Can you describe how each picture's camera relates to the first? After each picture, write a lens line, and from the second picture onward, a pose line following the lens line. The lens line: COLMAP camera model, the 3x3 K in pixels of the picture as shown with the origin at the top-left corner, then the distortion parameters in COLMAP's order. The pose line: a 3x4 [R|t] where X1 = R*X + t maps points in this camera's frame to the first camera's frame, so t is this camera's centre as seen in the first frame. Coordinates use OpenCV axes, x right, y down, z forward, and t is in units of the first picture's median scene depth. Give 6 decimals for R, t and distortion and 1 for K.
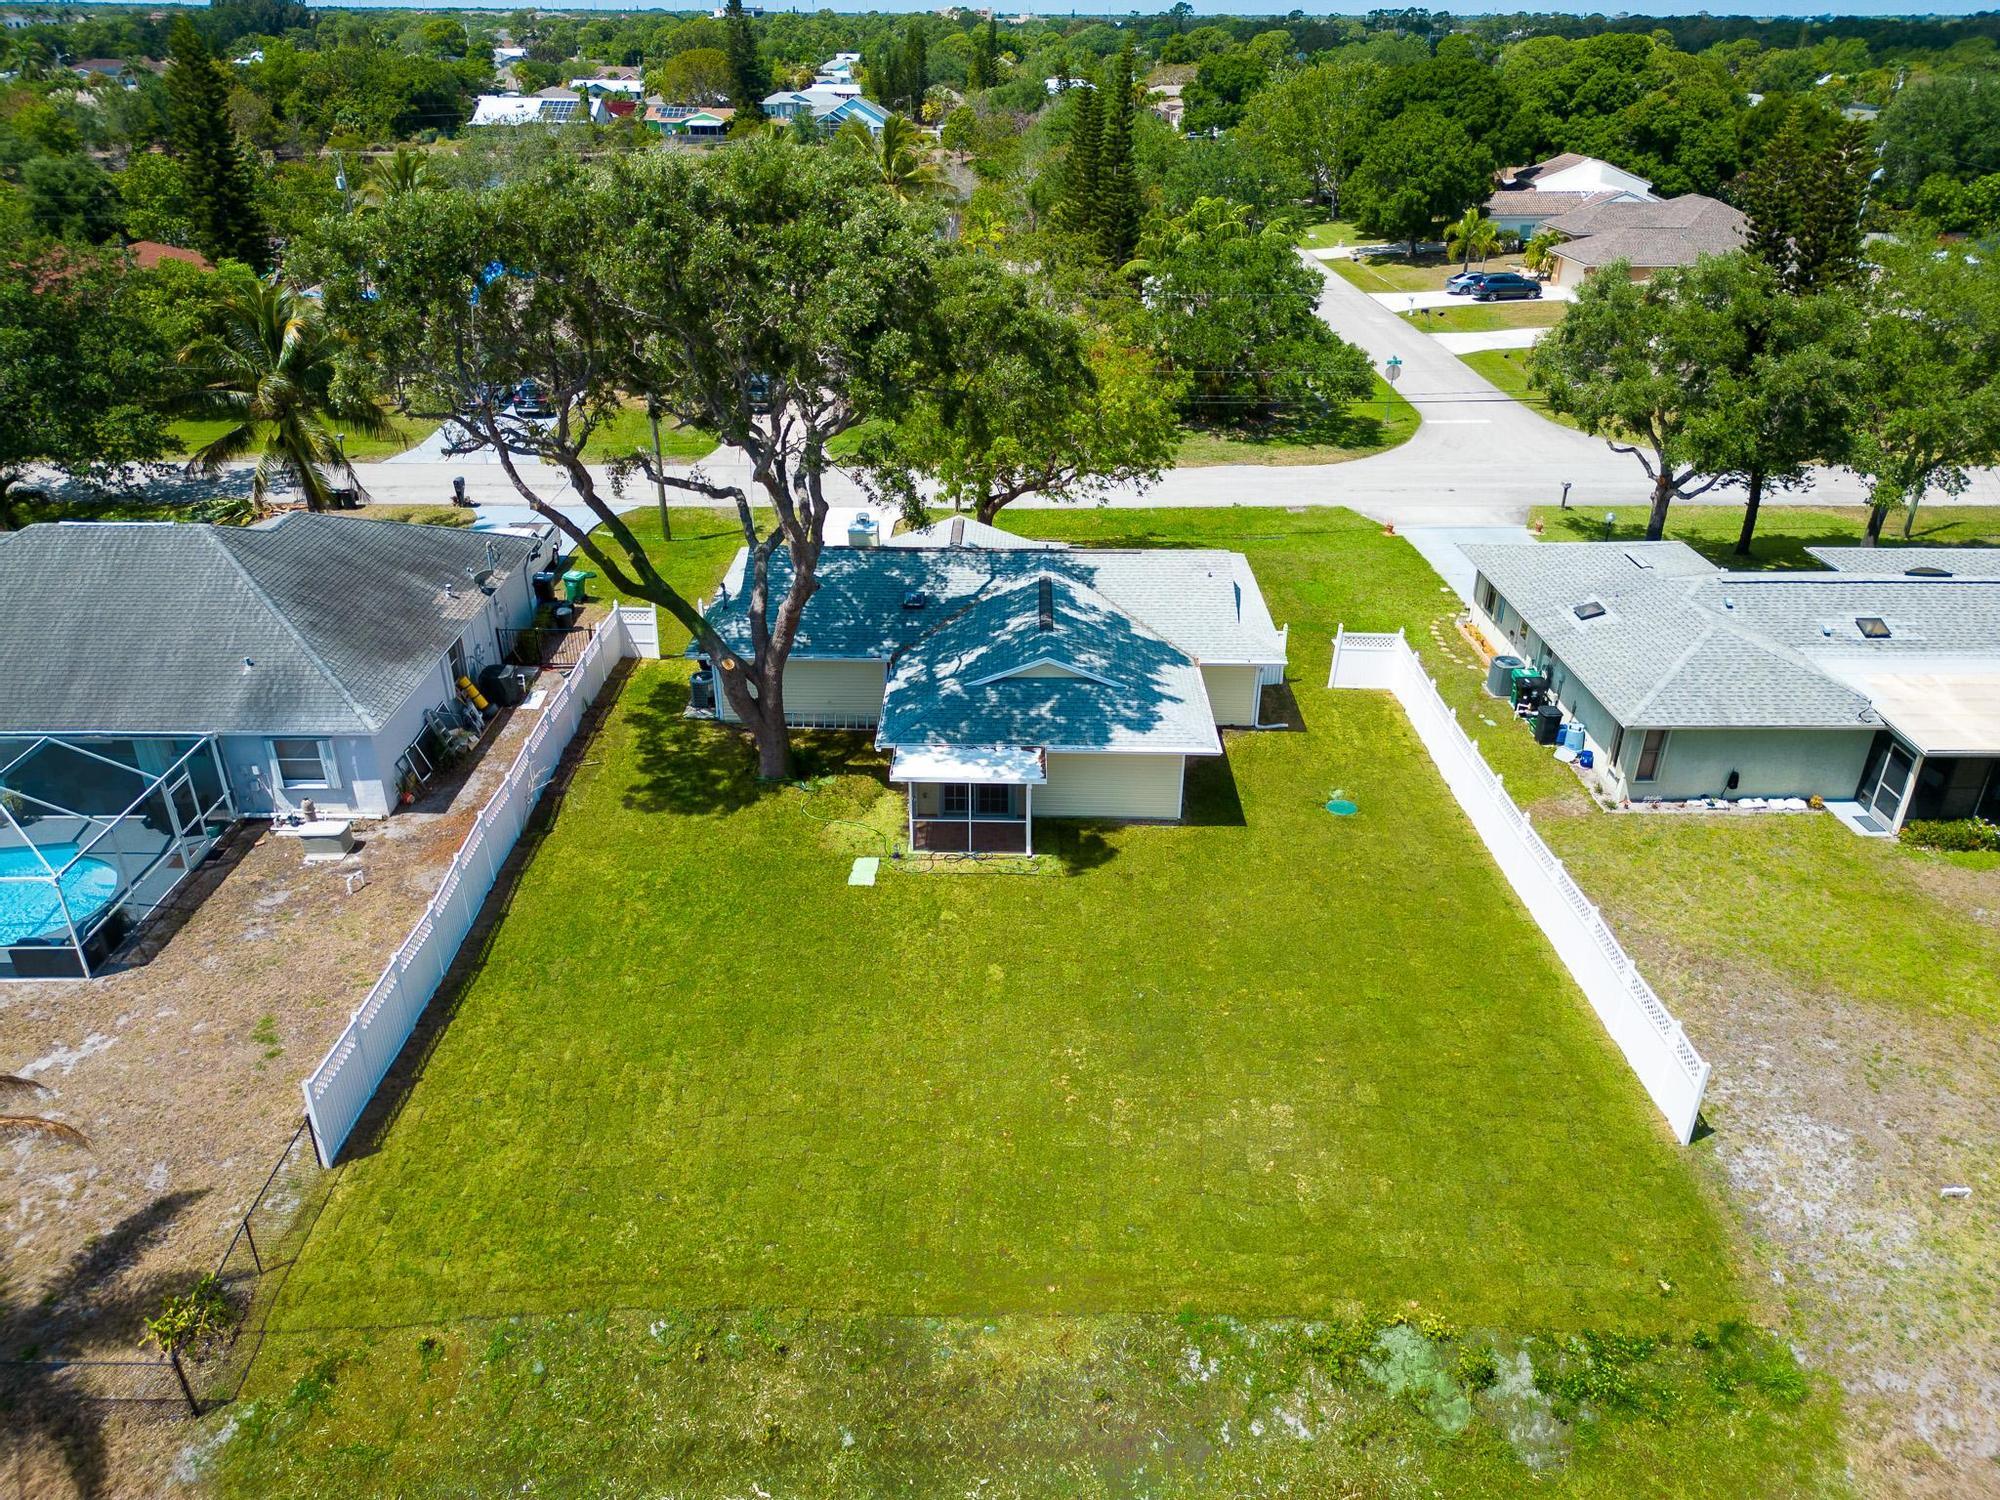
lens RADIAL K [[1398.5, 0, 1000.0], [0, 1398.5, 750.0], [0, 0, 1]] dist [0.078601, -0.082409]
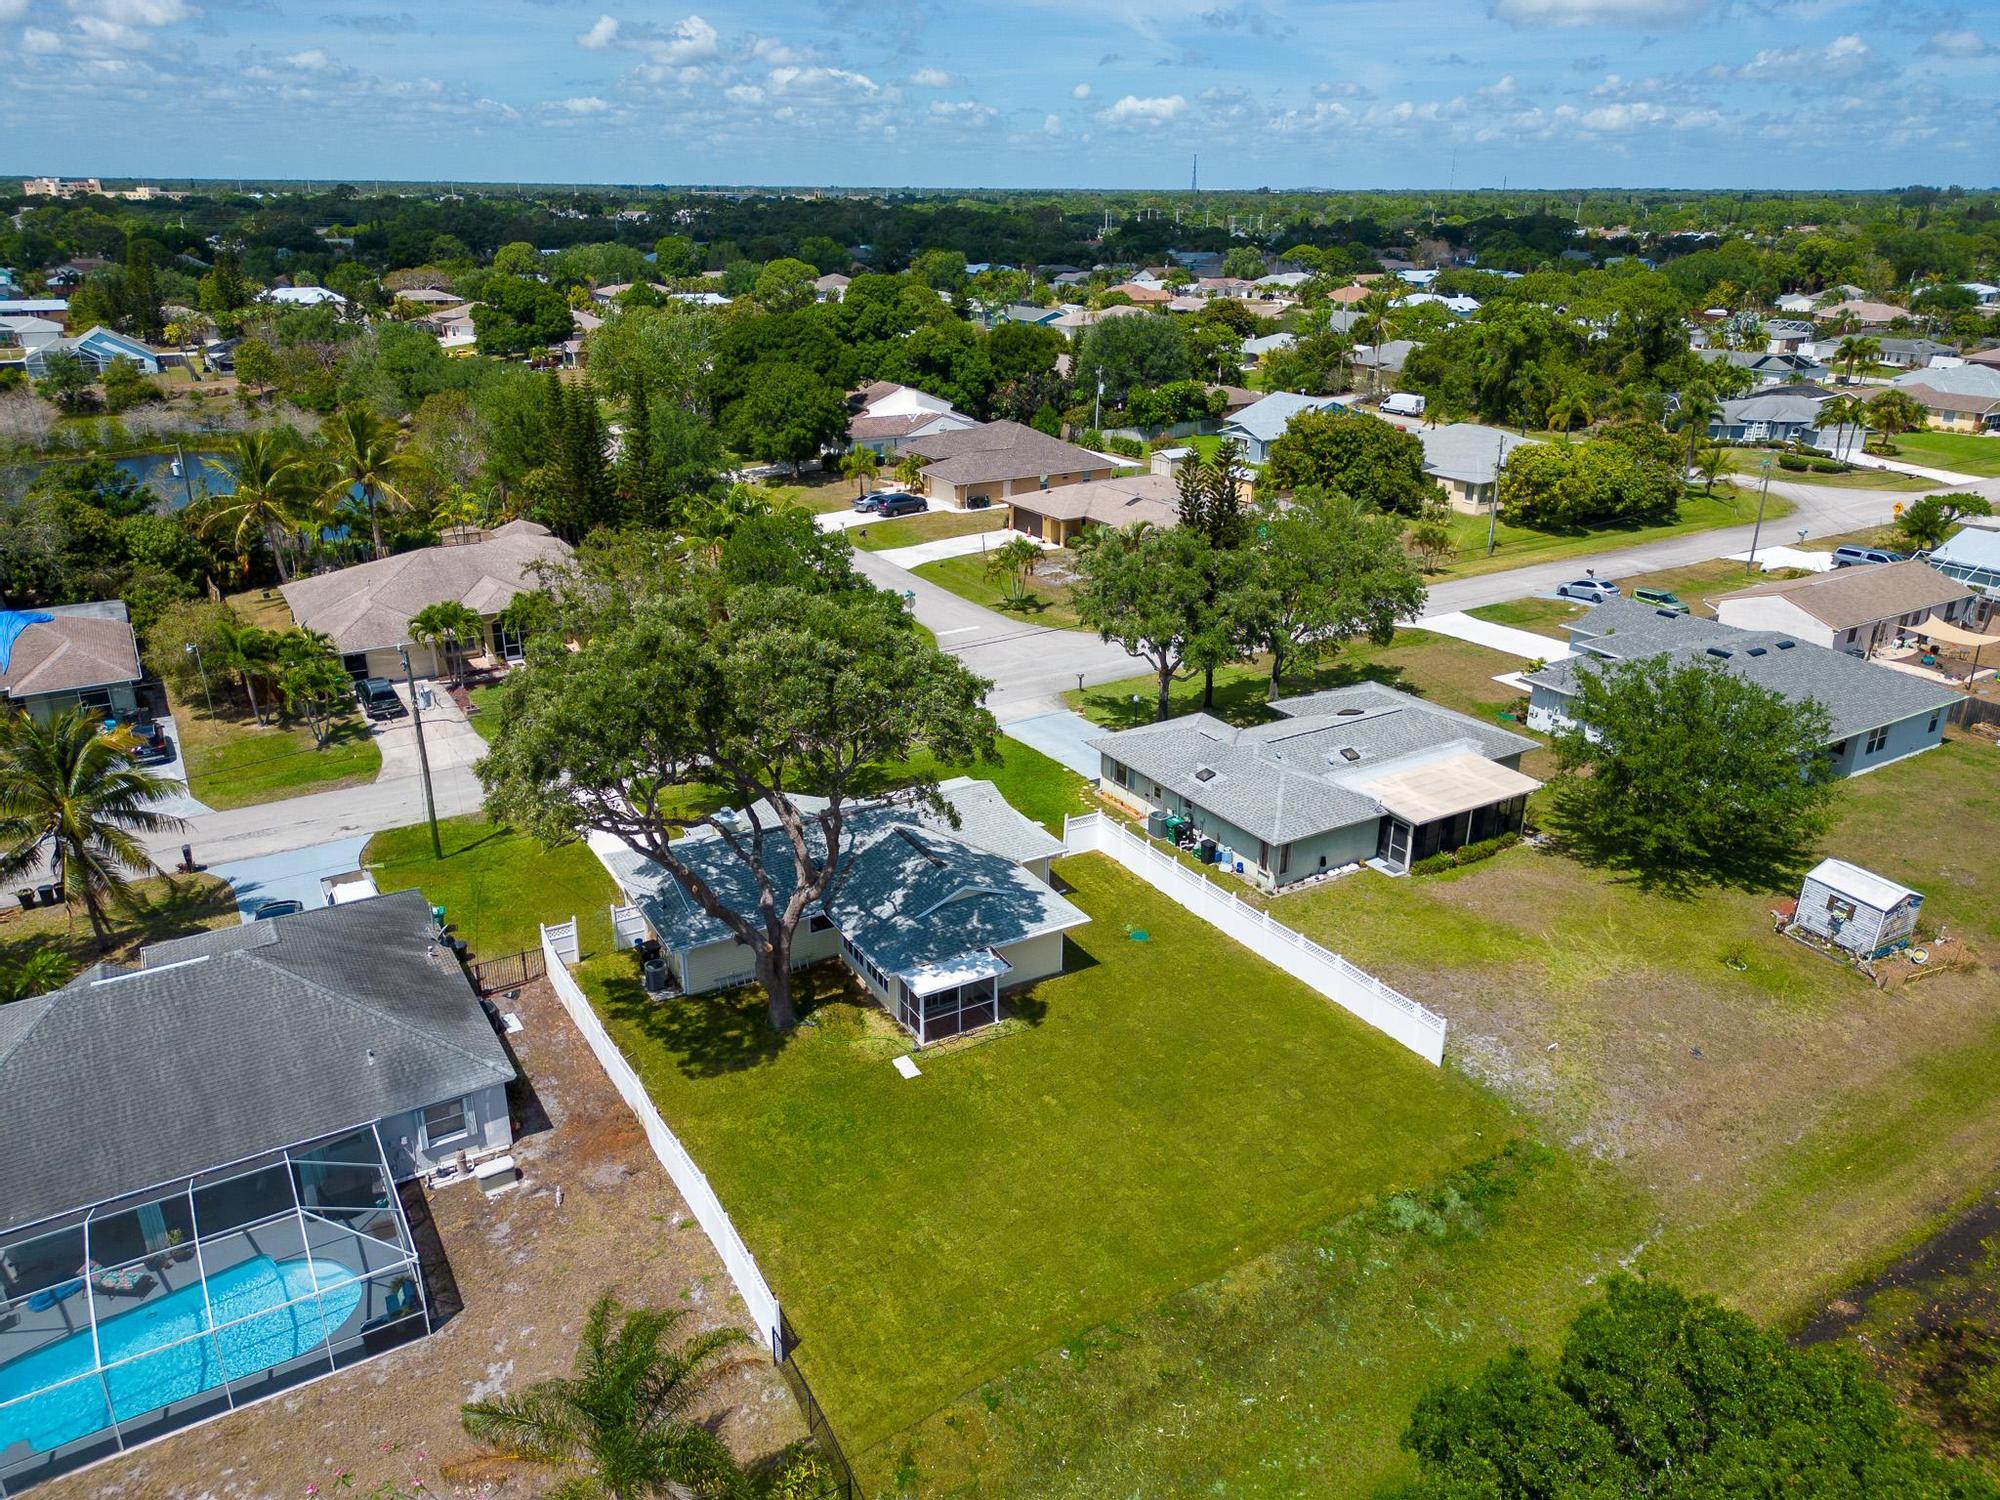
lens RADIAL K [[1398.9, 0, 1000.0], [0, 1398.9, 750.0], [0, 0, 1]] dist [0.060823, -0.052033]
pose [[0.858275, -0.190511, 0.476519, -0.585817], [0.234915, 0.971394, -0.034754, -0.141249], [-0.456267, 0.141770, 0.878477, -0.303654]]
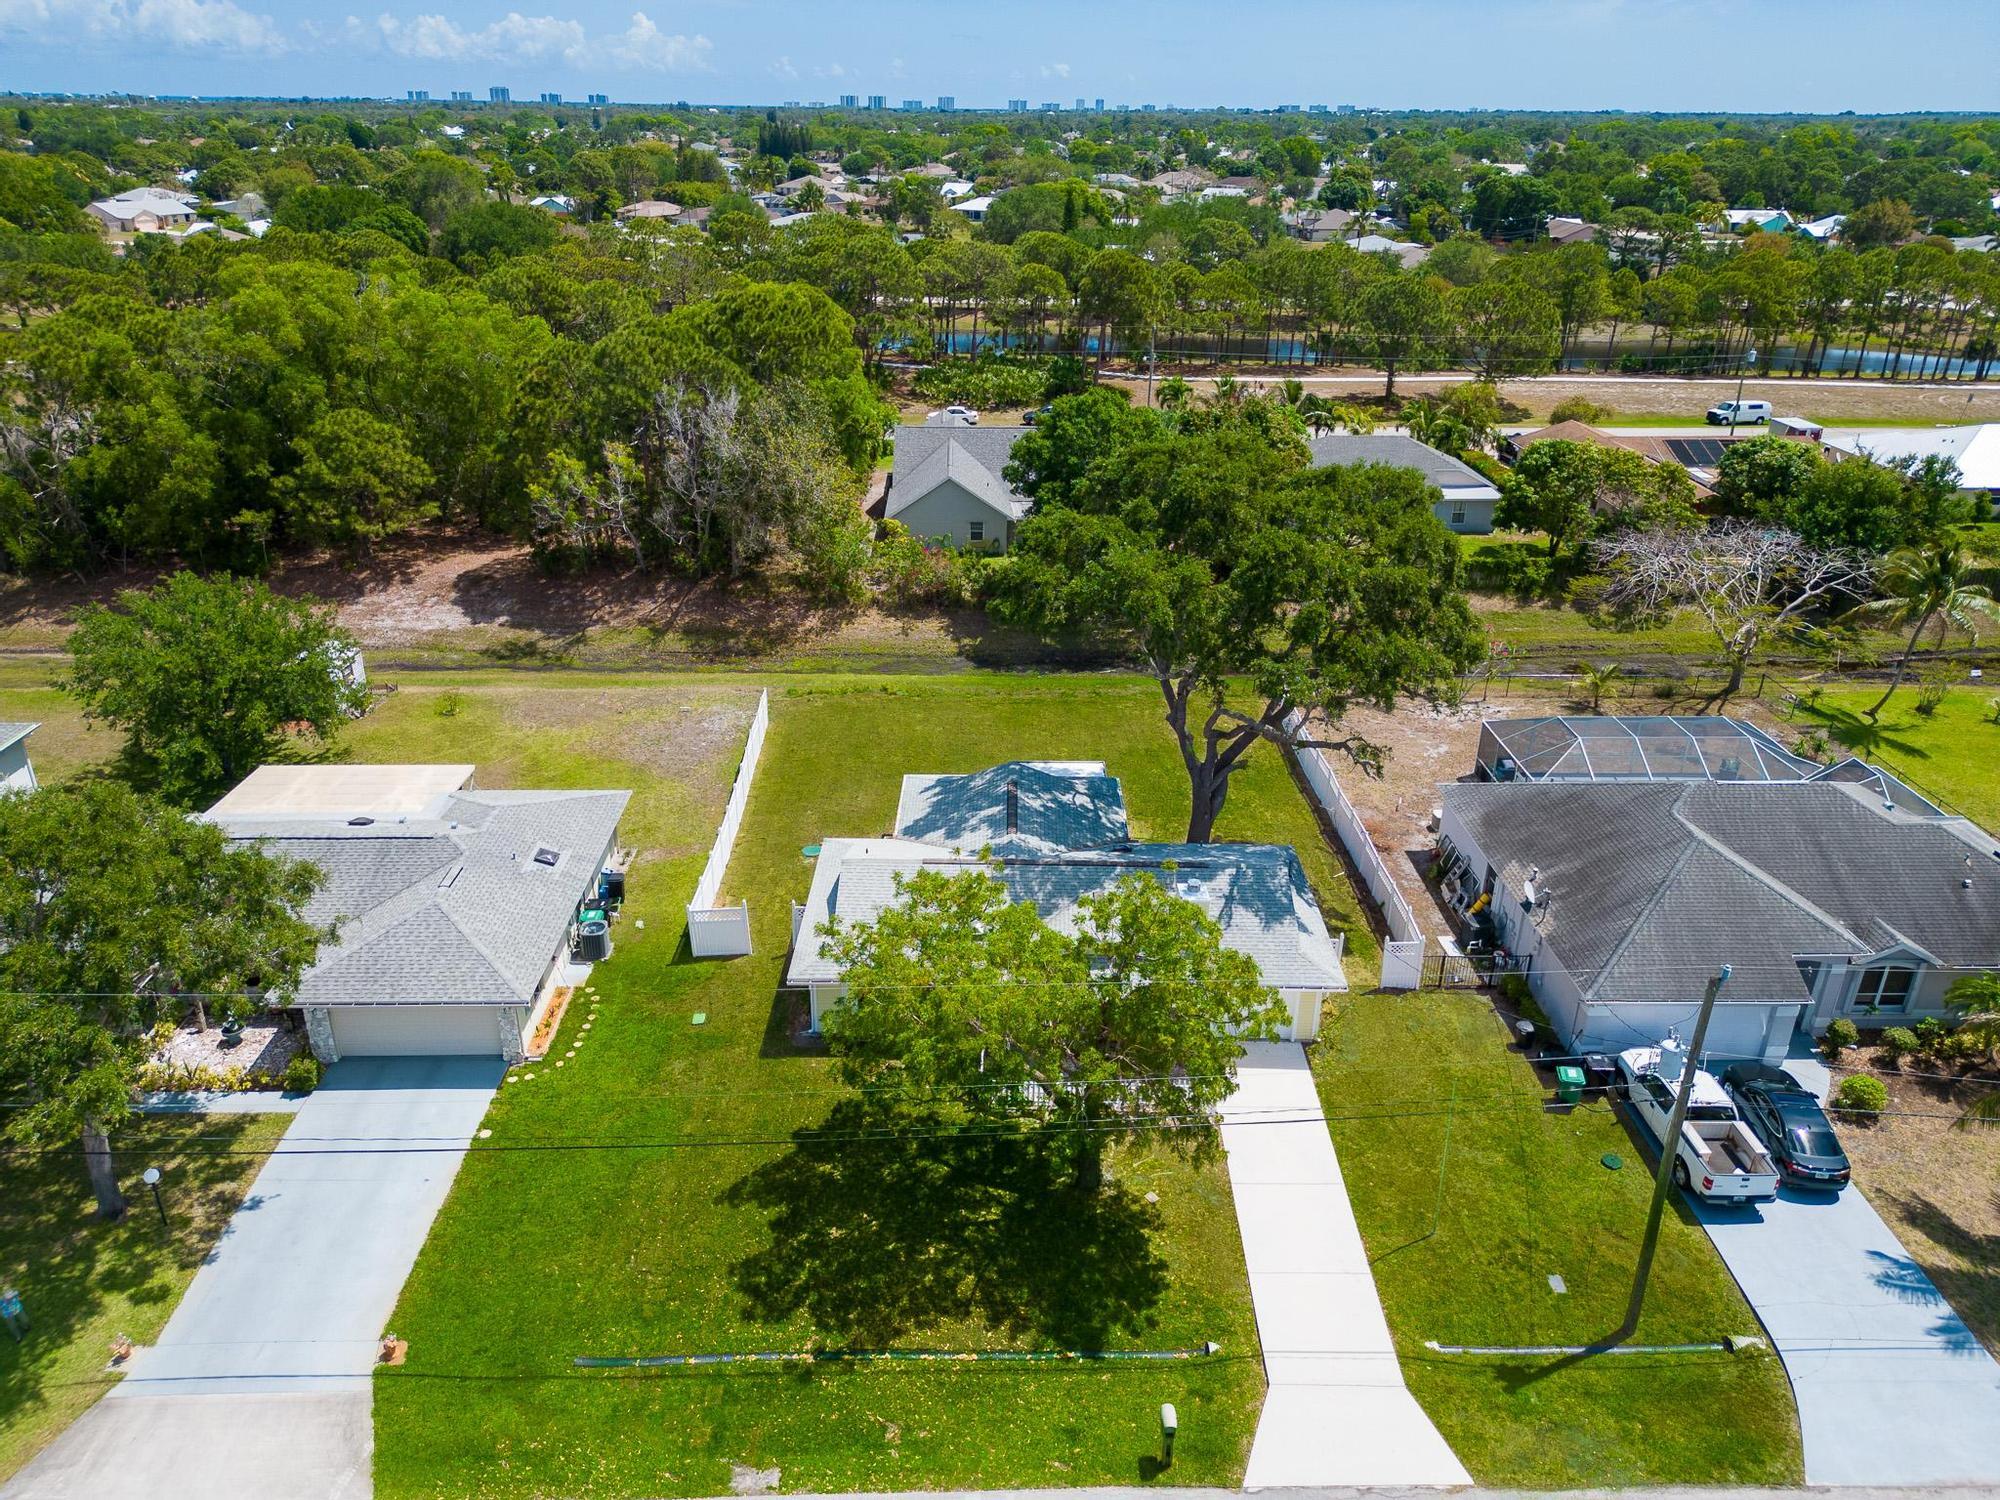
lens RADIAL K [[1398.5, 0, 1000.0], [0, 1398.5, 750.0], [0, 0, 1]] dist [0.078601, -0.082409]
pose [[-0.999827, -0.012414, -0.013870, 0.067194], [-0.018571, 0.614929, 0.788364, -1.223901], [-0.001257, 0.788485, -0.615053, 1.865799]]
